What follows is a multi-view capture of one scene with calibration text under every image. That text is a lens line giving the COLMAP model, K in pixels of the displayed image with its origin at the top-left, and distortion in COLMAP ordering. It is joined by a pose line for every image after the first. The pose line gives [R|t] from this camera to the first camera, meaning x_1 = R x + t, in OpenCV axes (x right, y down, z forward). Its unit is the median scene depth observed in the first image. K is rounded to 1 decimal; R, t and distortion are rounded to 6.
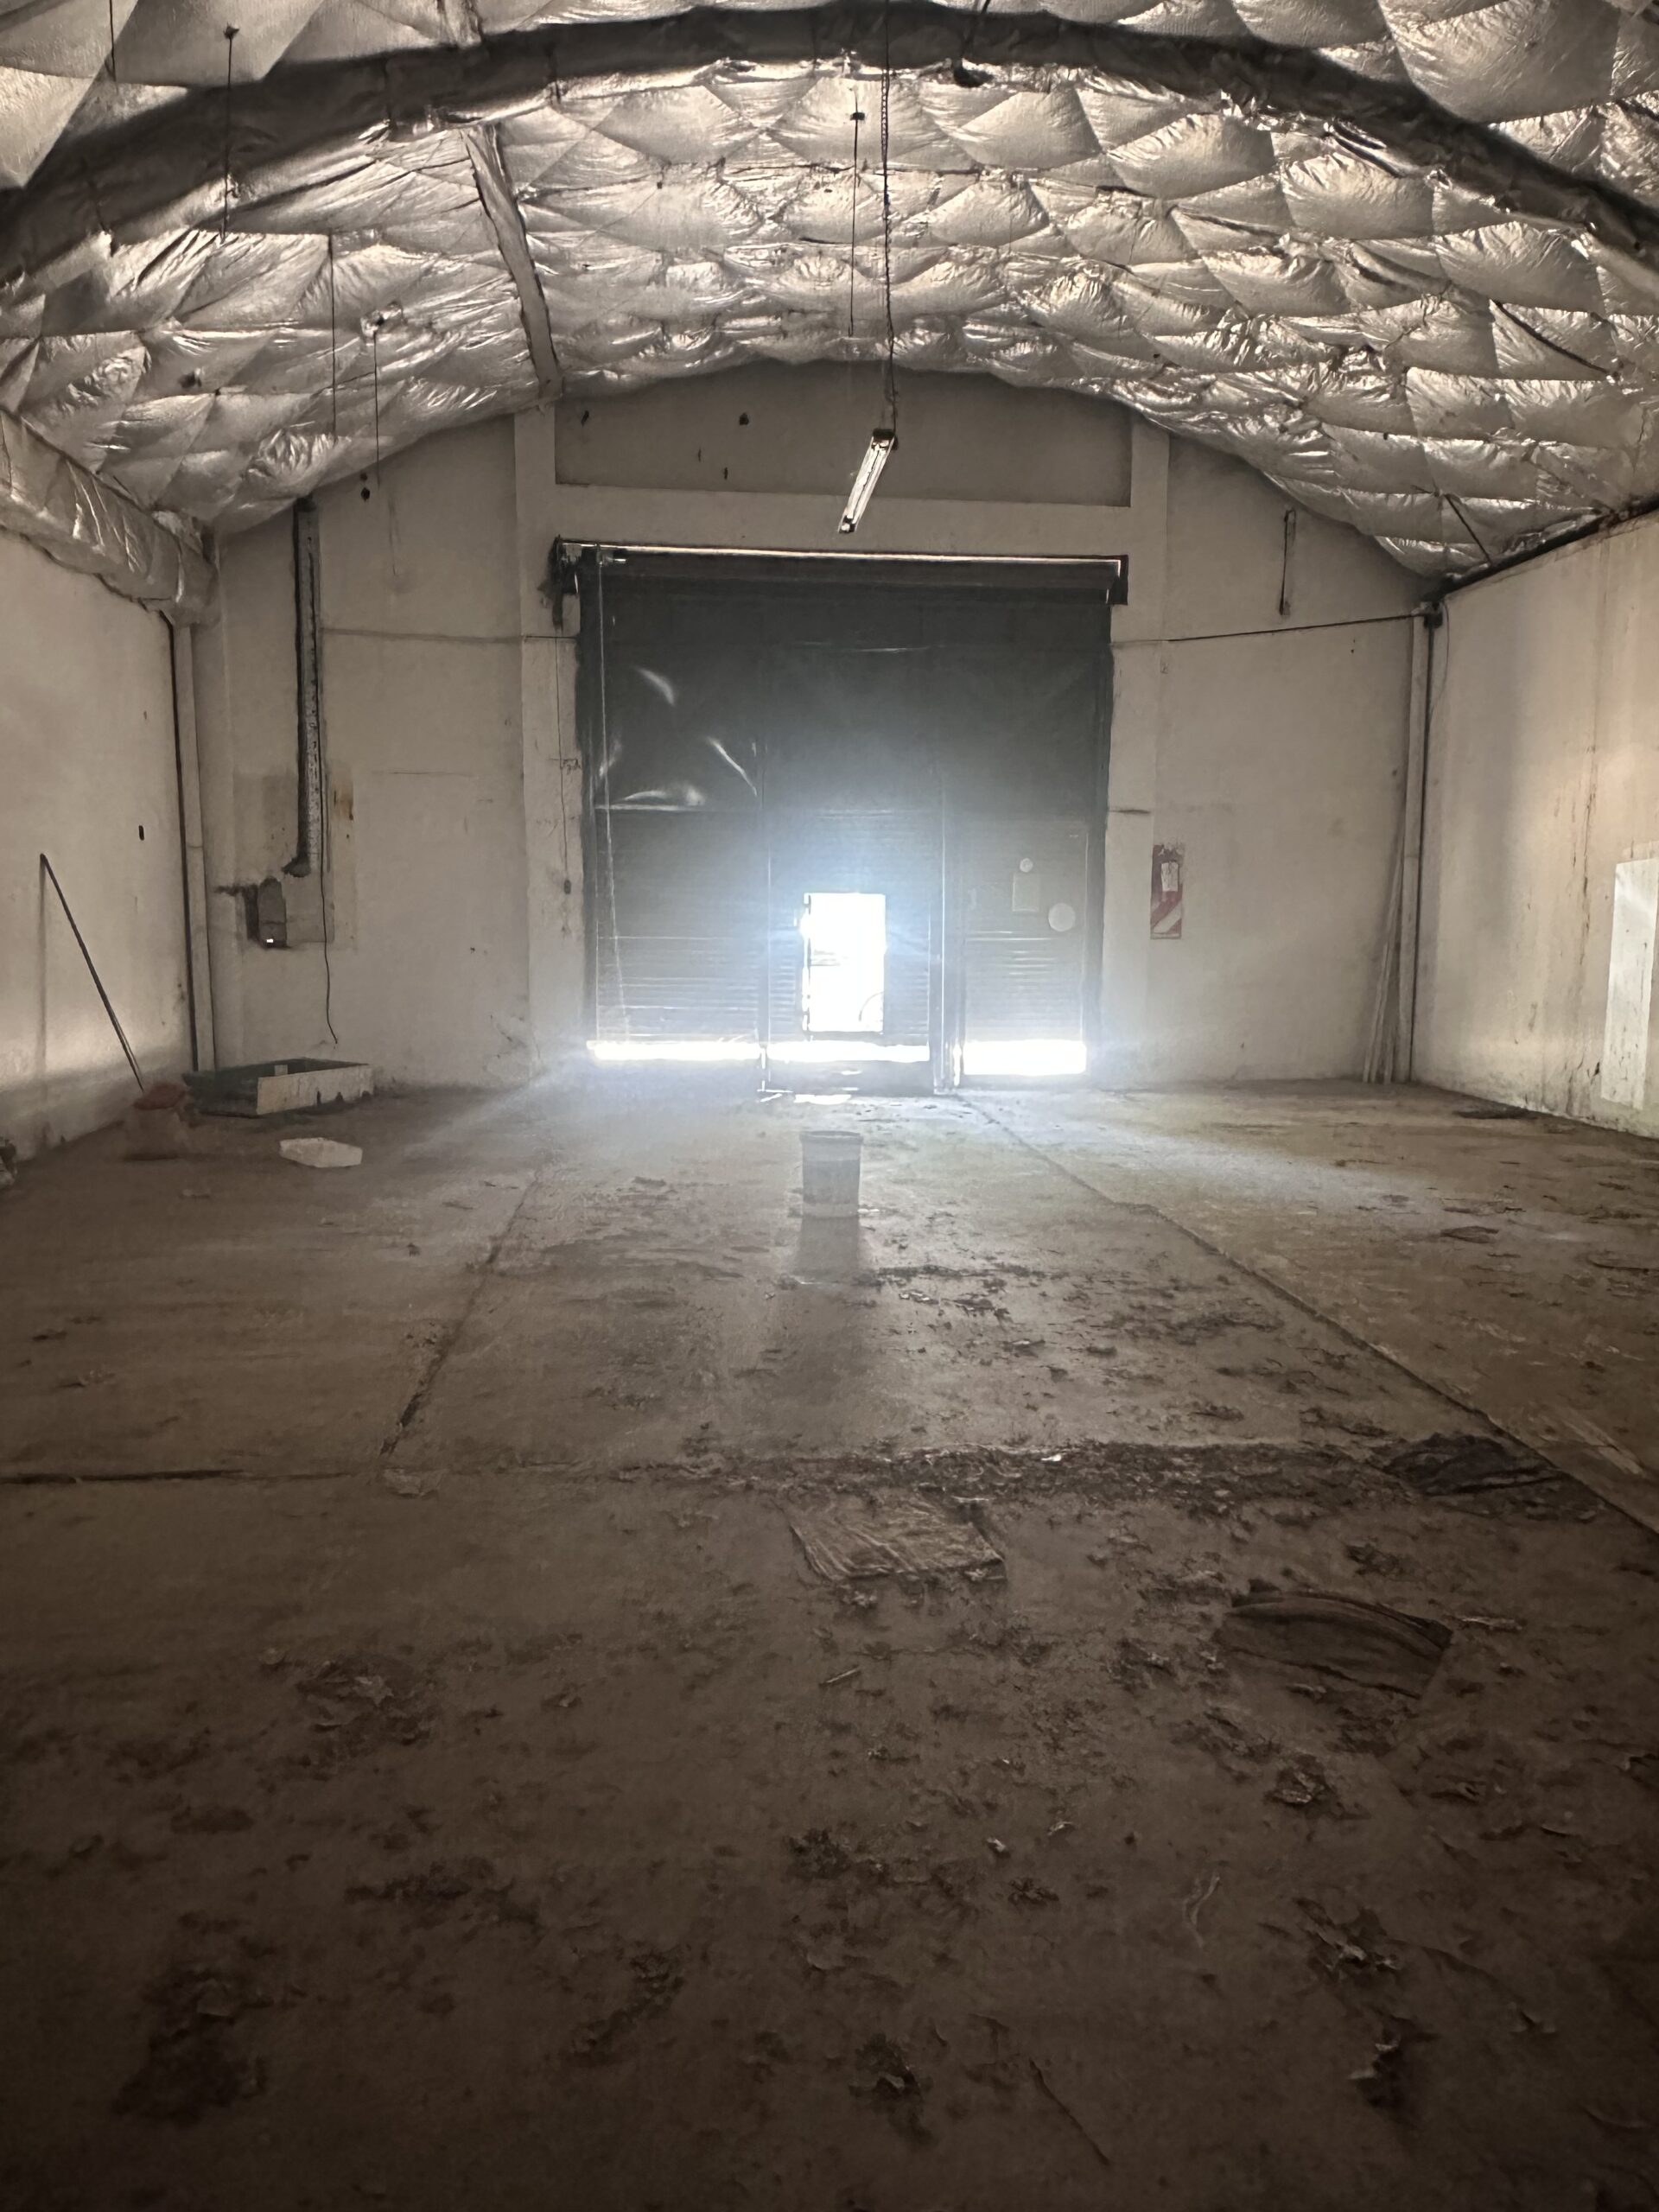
lens RADIAL K [[1526.7, 0, 822.7], [0, 1526.7, 1124.5], [0, 0, 1]] dist [-0.011399, -0.006599]
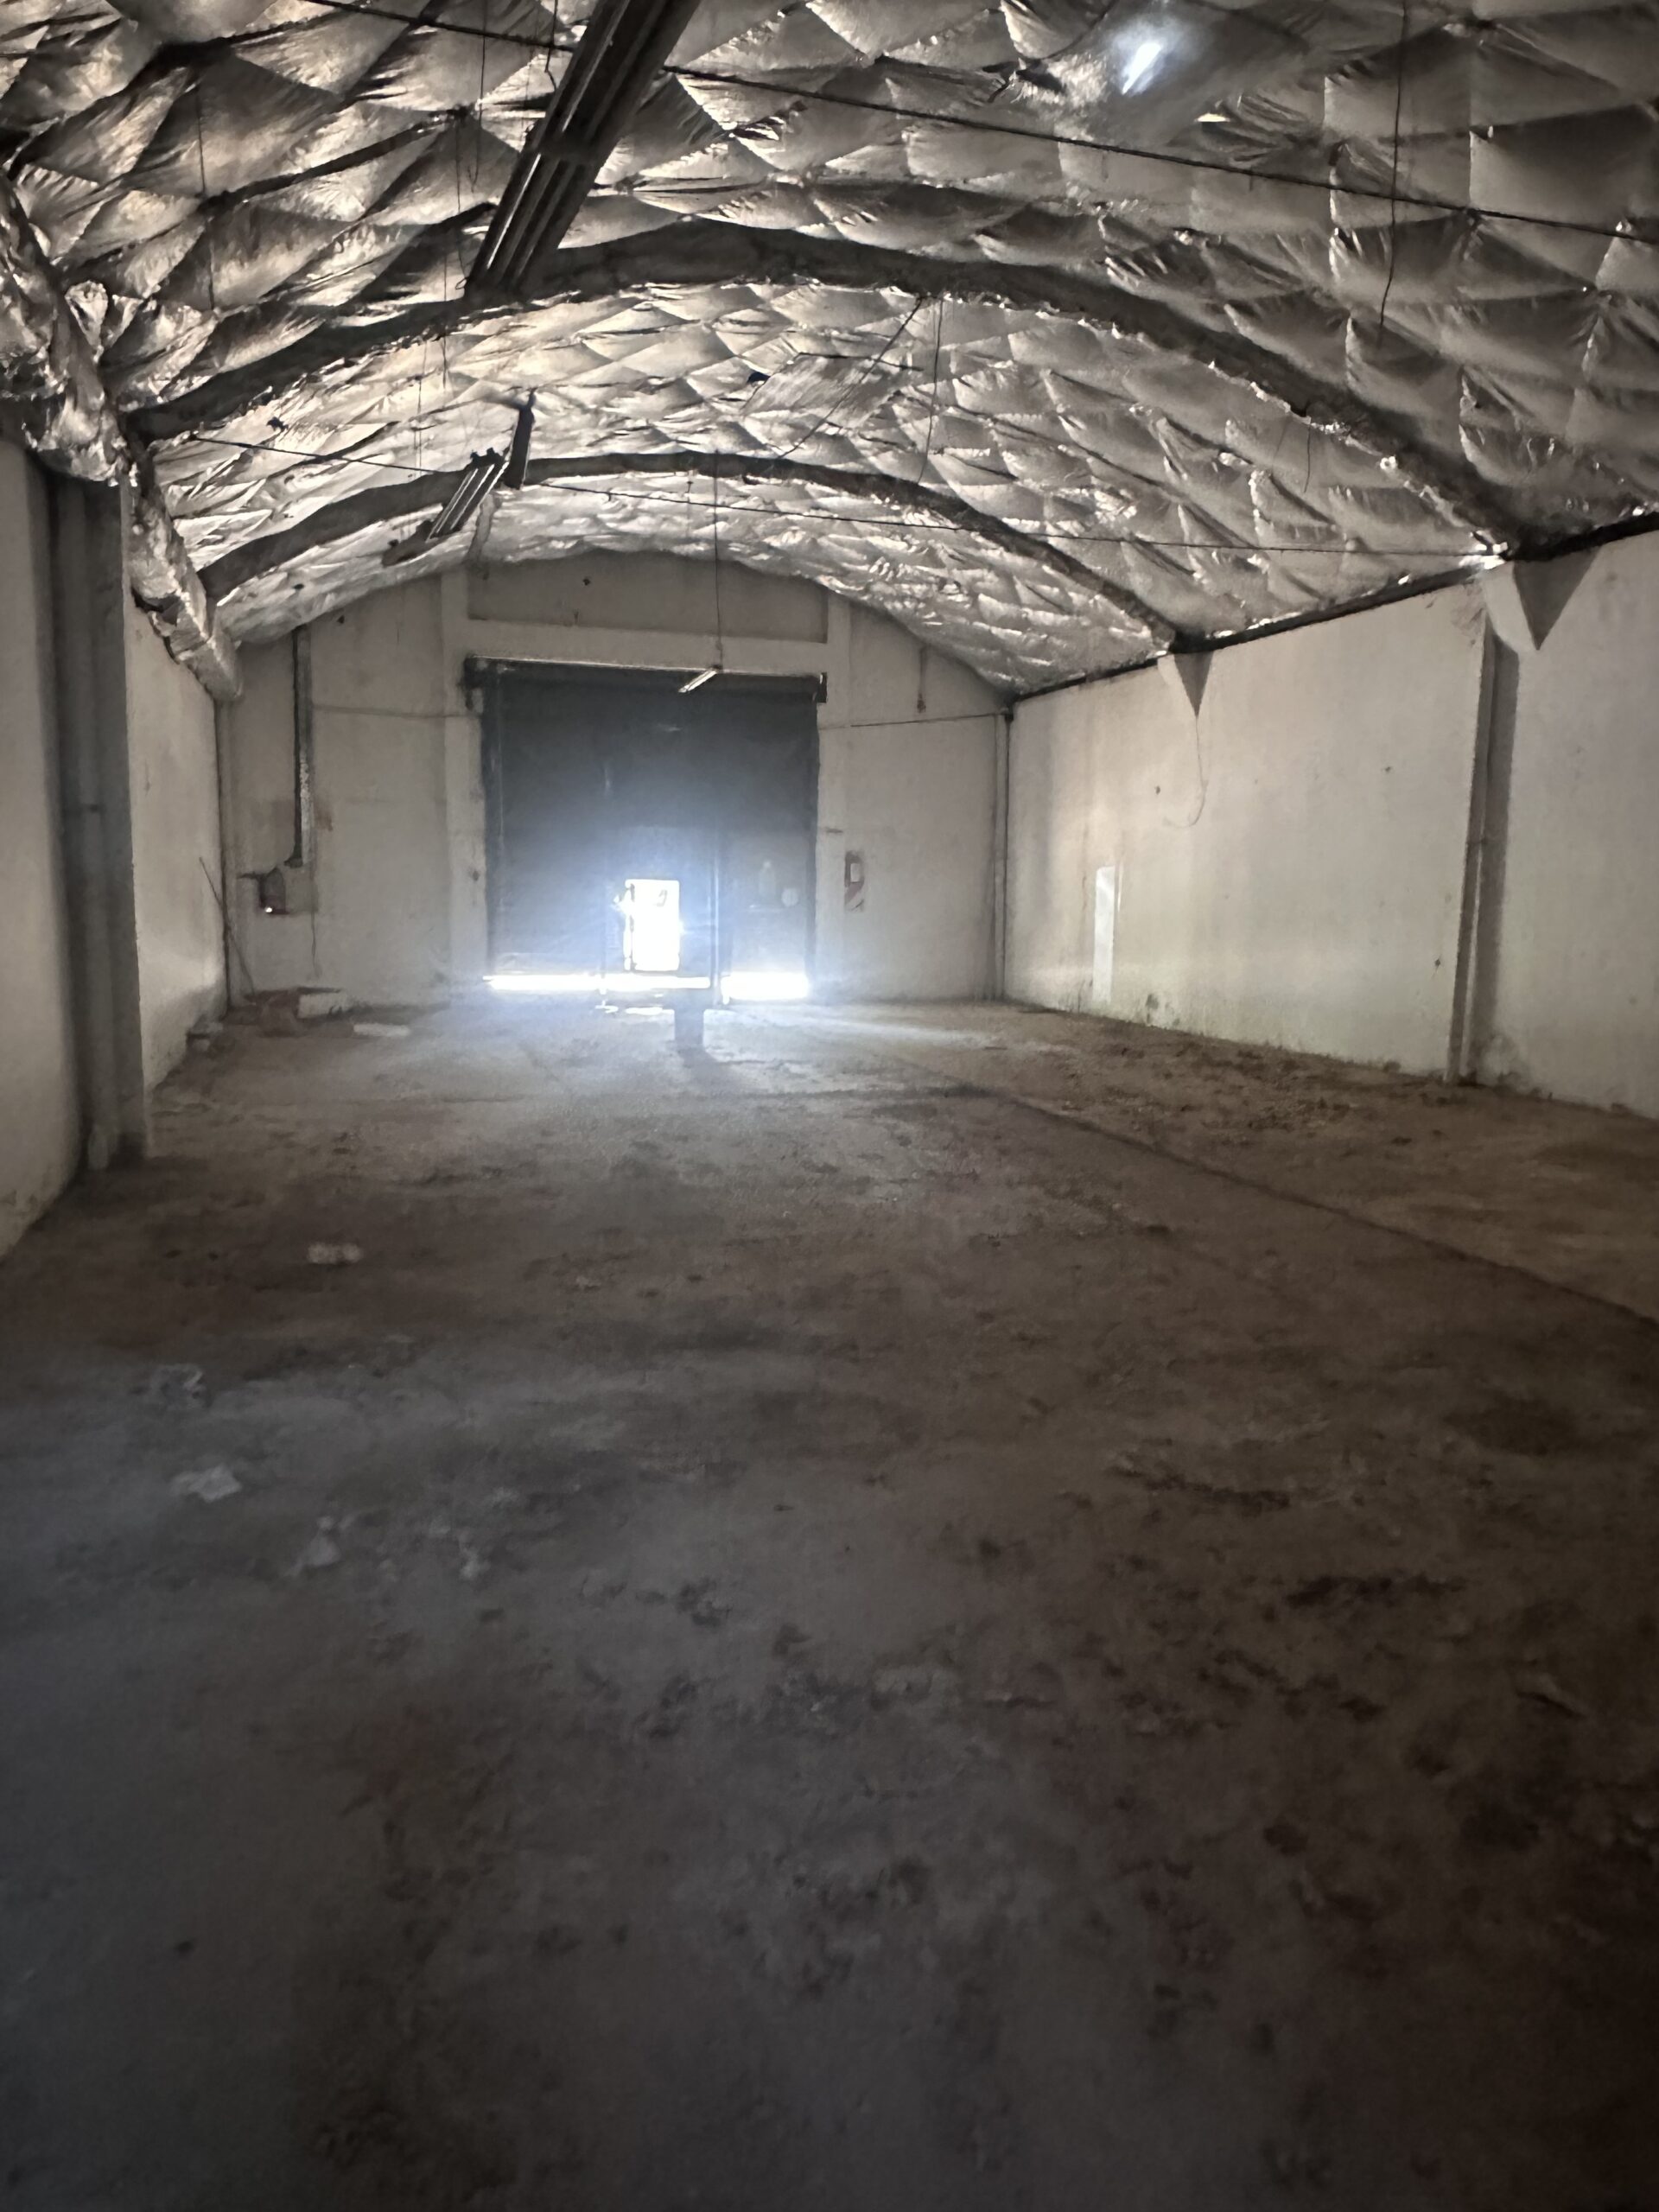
lens RADIAL K [[1526.7, 0, 838.7], [0, 1526.7, 1102.5], [0, 0, 1]] dist [-0.011399, -0.006599]
pose [[0.978423, -0.022251, 0.205408, -0.133104], [0.022134, 0.999751, 0.002868, 0.079599], [-0.205420, 0.001741, 0.978672, -0.602466]]
